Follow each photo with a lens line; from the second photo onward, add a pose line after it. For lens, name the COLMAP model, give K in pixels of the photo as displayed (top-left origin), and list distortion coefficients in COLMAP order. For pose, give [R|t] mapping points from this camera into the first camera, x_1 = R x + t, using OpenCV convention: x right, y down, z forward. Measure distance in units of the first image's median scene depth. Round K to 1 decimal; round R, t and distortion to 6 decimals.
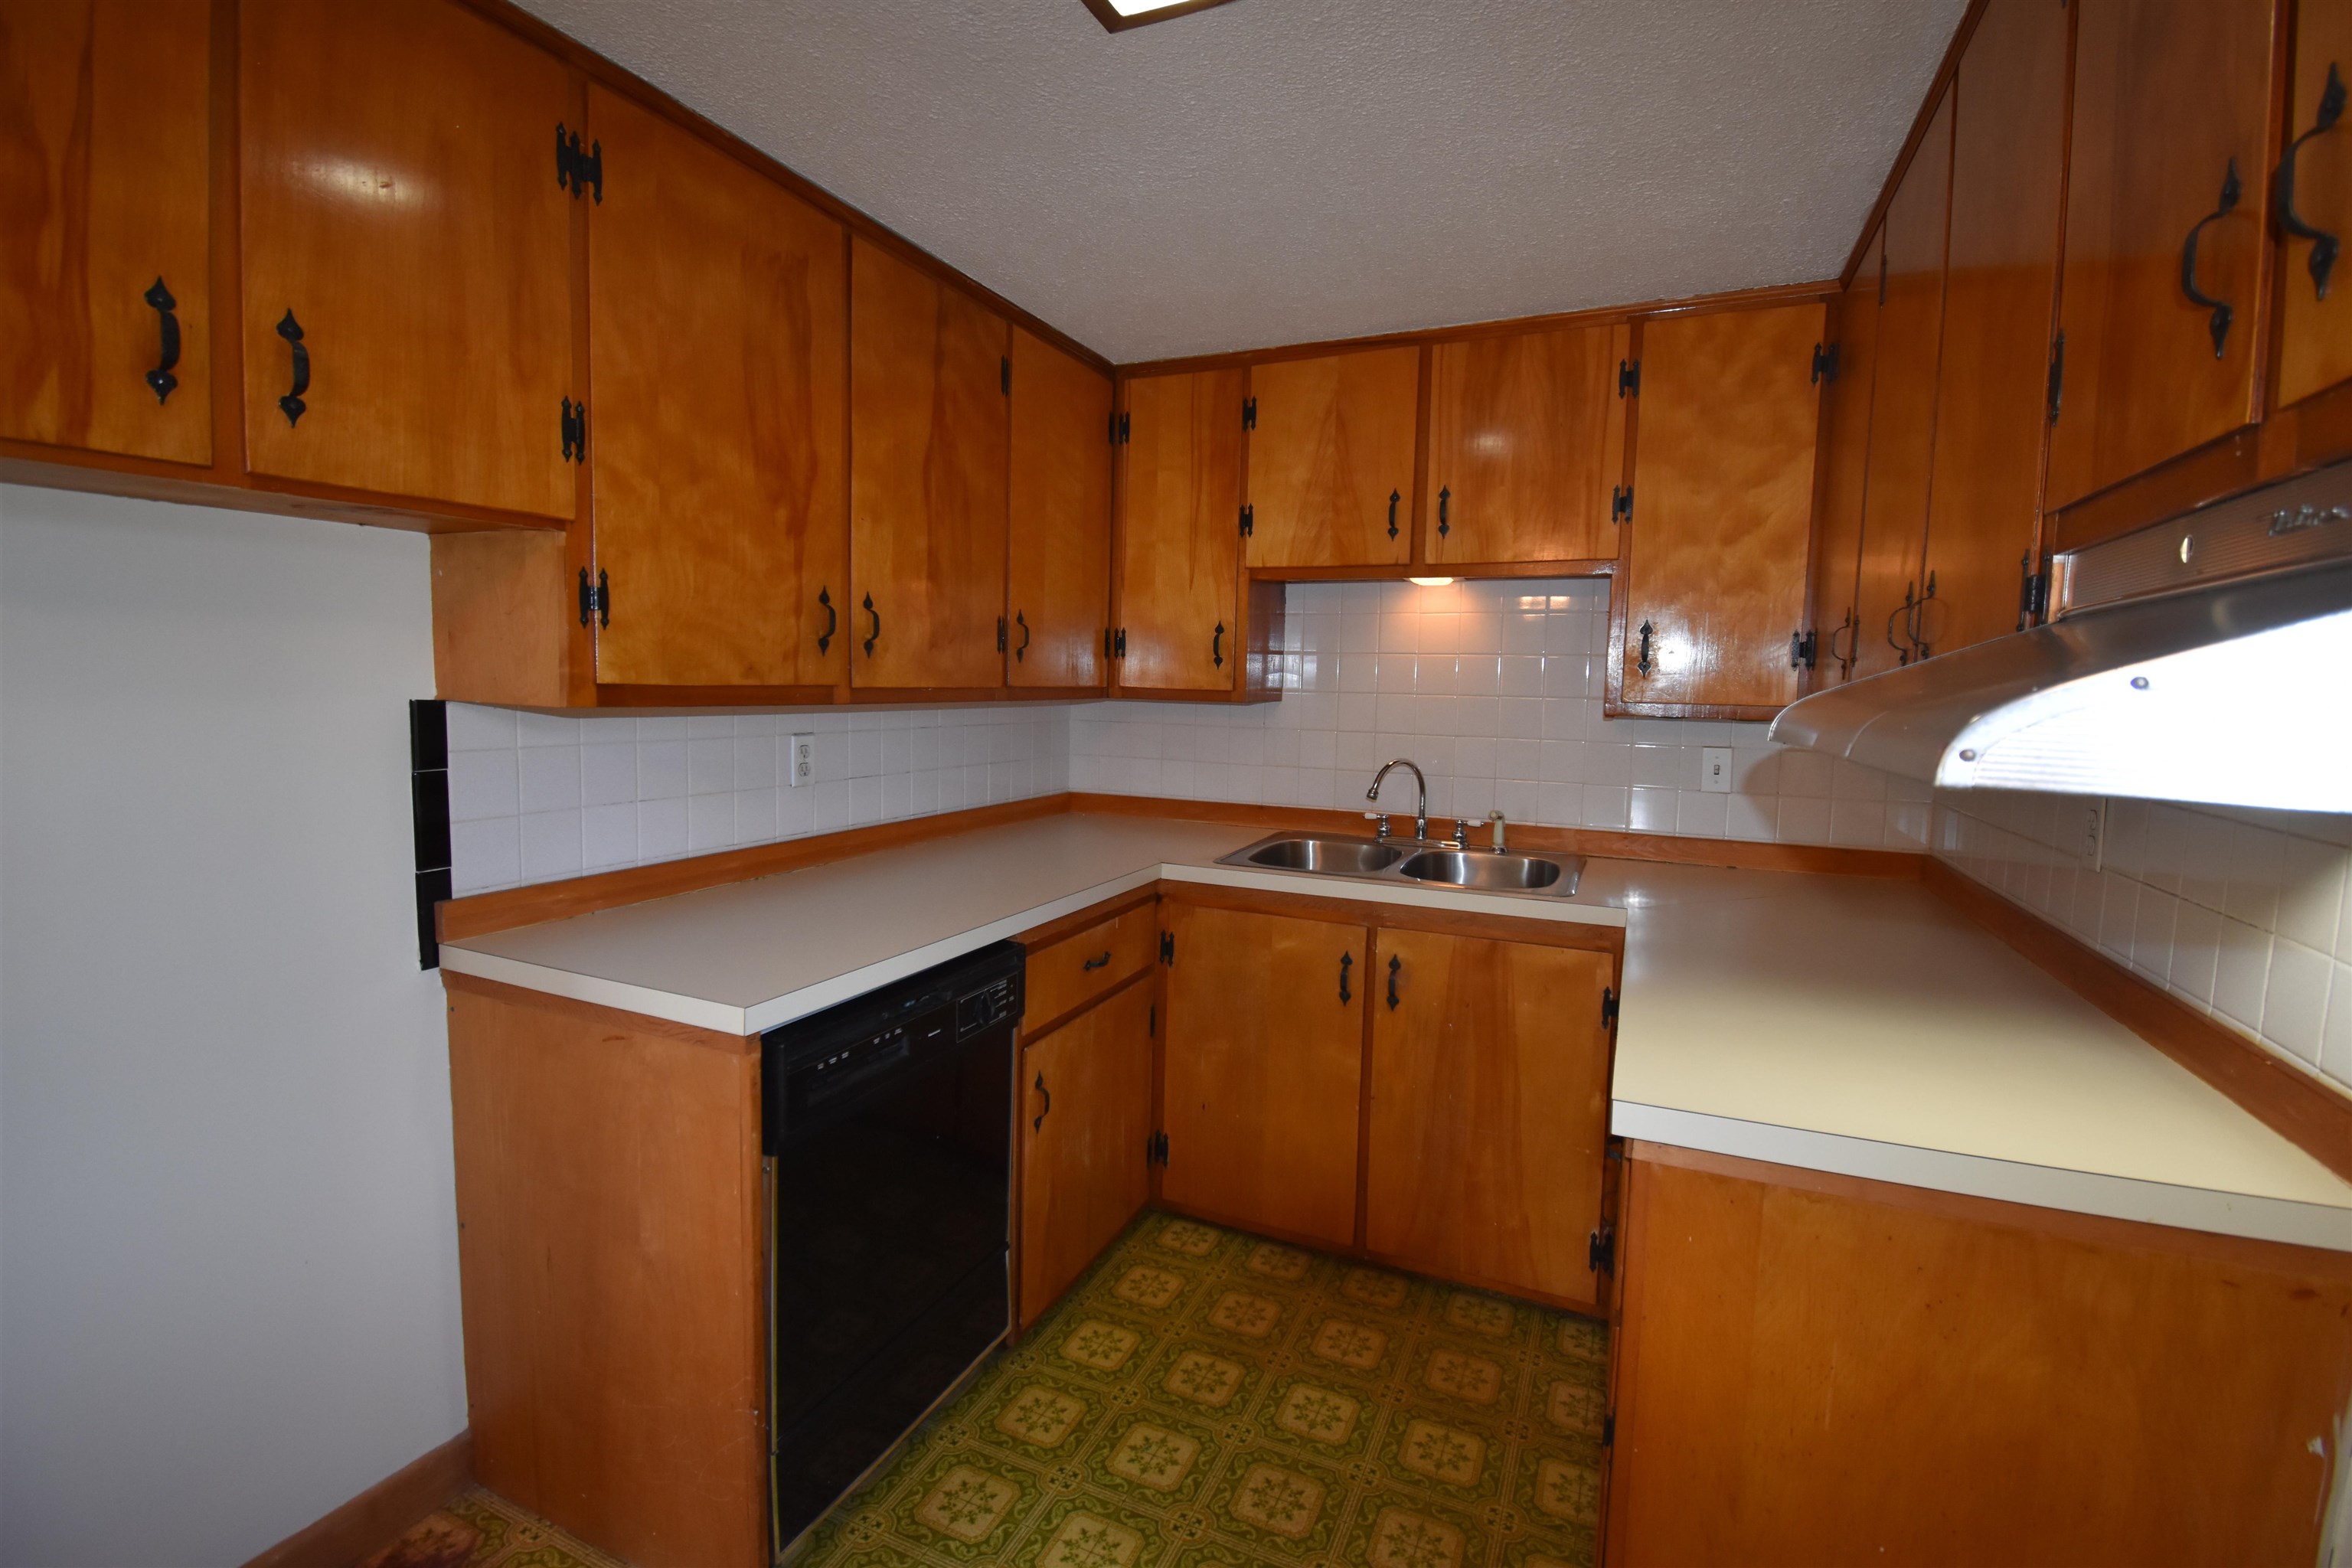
lens RADIAL K [[1032.3, 0, 1176.6], [0, 1032.3, 744.3], [0, 0, 1]] dist [-0.000634, -0.000262]
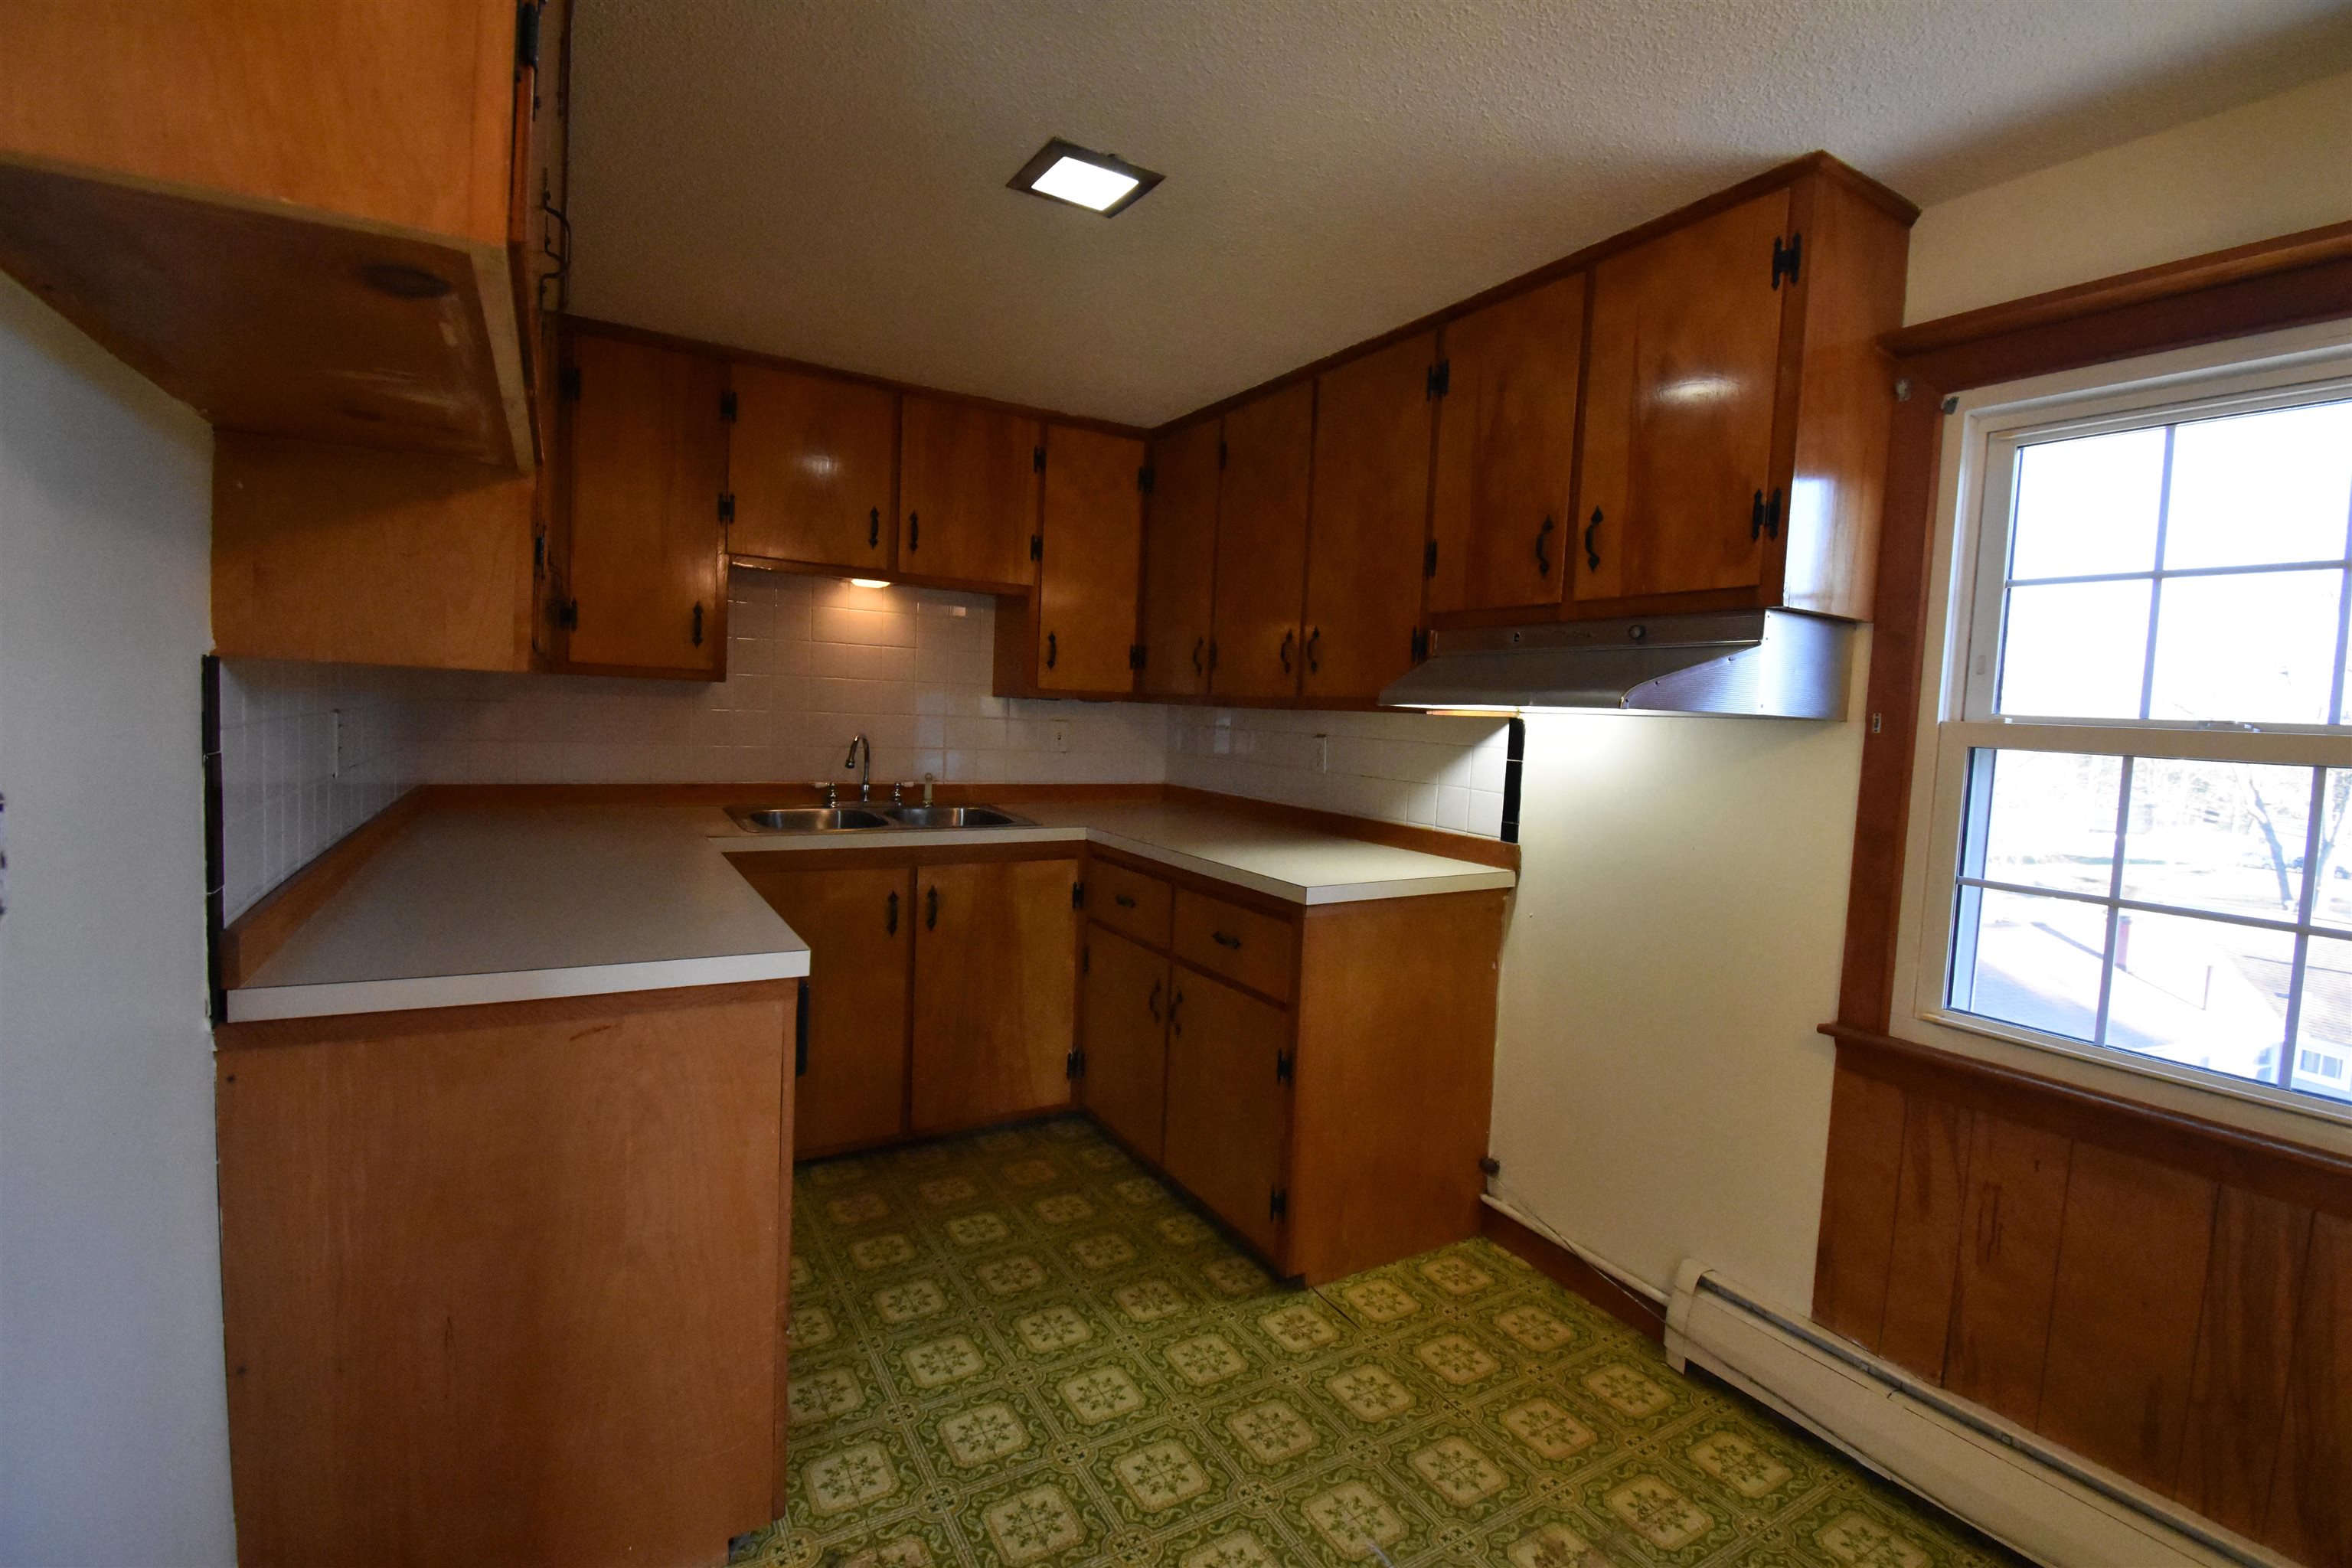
lens RADIAL K [[1032.3, 0, 1176.6], [0, 1032.3, 744.3], [0, 0, 1]] dist [-0.000634, -0.000262]
pose [[0.583248, -0.024655, 0.811920, -0.624217], [0.017739, 0.999687, 0.017614, 0.013936], [-0.812100, 0.004130, 0.583503, 0.025544]]
